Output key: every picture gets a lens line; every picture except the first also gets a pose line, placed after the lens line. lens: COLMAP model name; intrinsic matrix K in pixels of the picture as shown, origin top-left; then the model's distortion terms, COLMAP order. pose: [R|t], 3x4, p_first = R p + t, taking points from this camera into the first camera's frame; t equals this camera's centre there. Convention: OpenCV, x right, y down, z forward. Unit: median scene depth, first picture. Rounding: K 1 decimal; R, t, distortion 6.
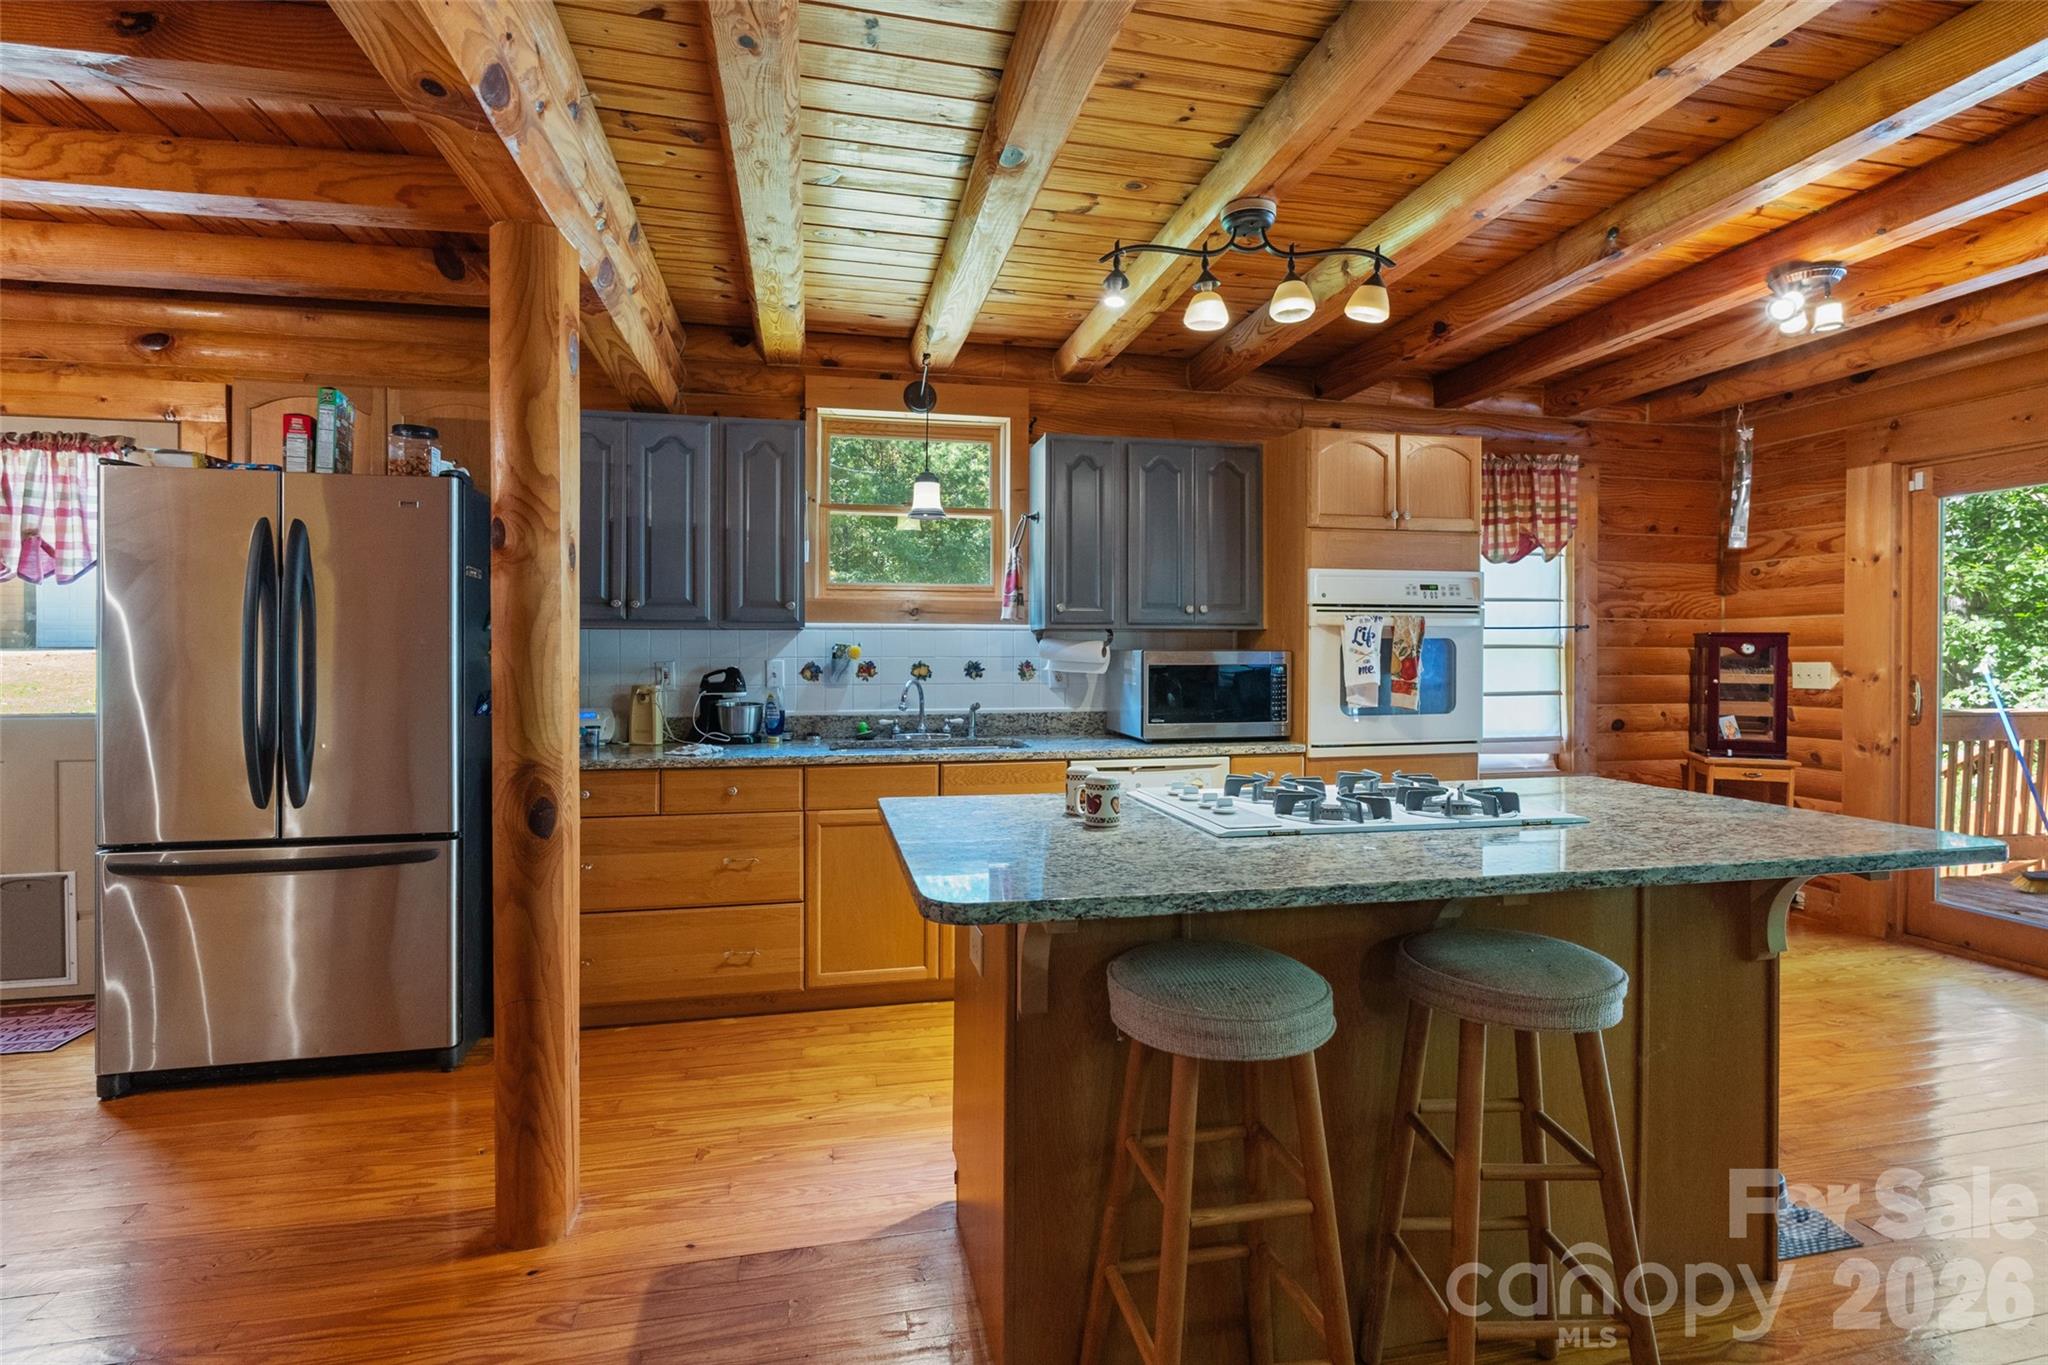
lens RADIAL K [[960.8, 0, 1032.3], [0, 960.8, 664.1], [0, 0, 1]] dist [-0.003219, -0.001187]
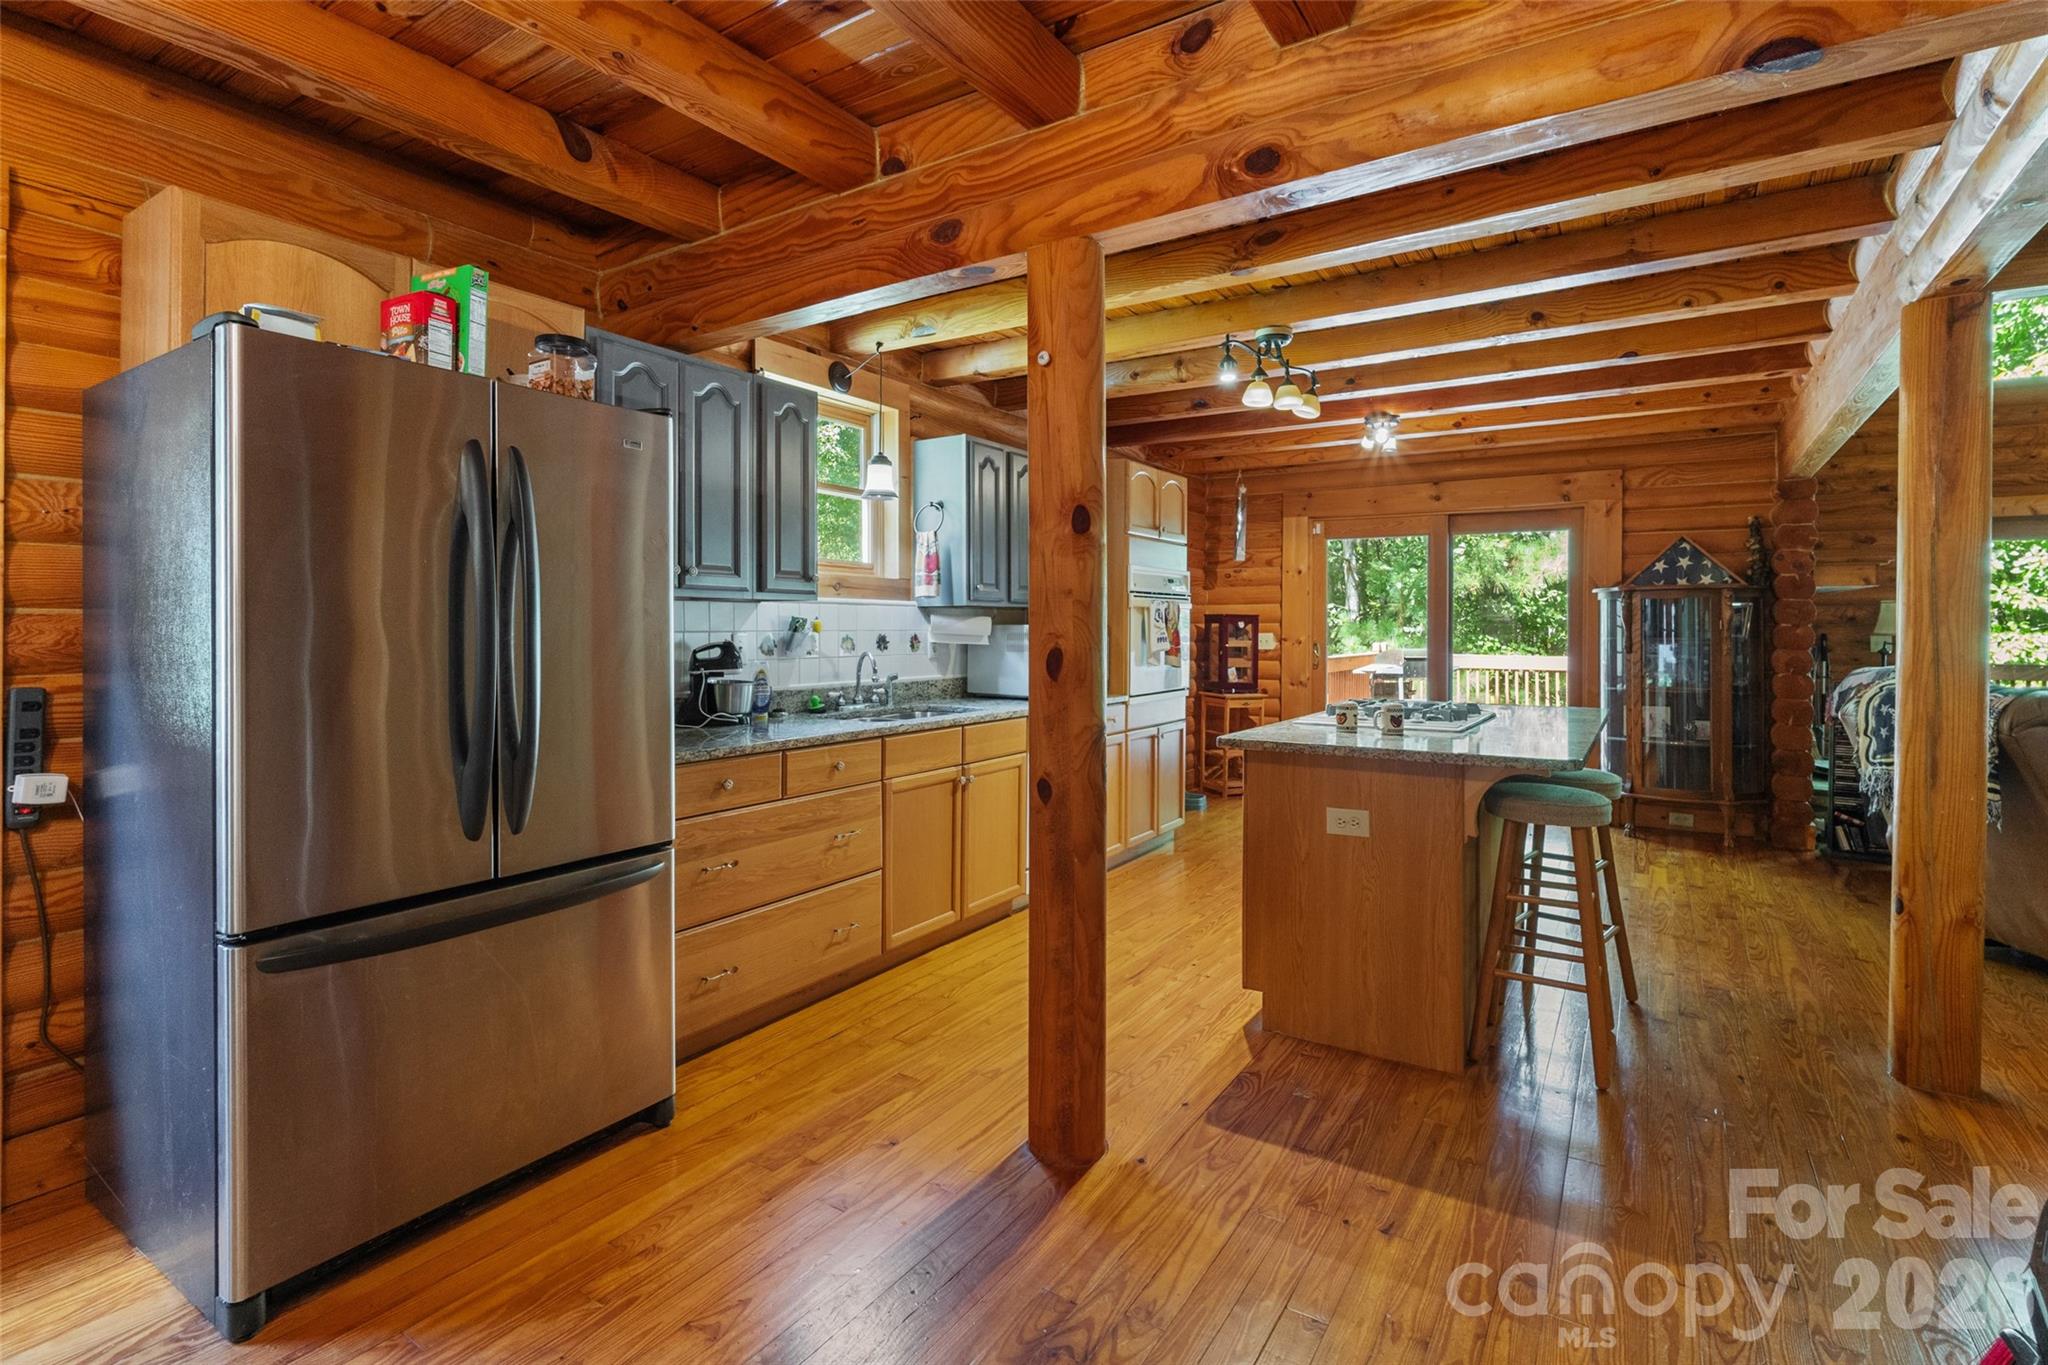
lens RADIAL K [[960.8, 0, 1033.4], [0, 960.8, 639.2], [0, 0, 1]] dist [-0.003219, -0.001187]
pose [[0.711050, -0.007143, 0.703105, -0.690129], [0.004449, 0.999974, 0.005660, -0.002999], [-0.703127, -0.000897, 0.711063, 0.126538]]
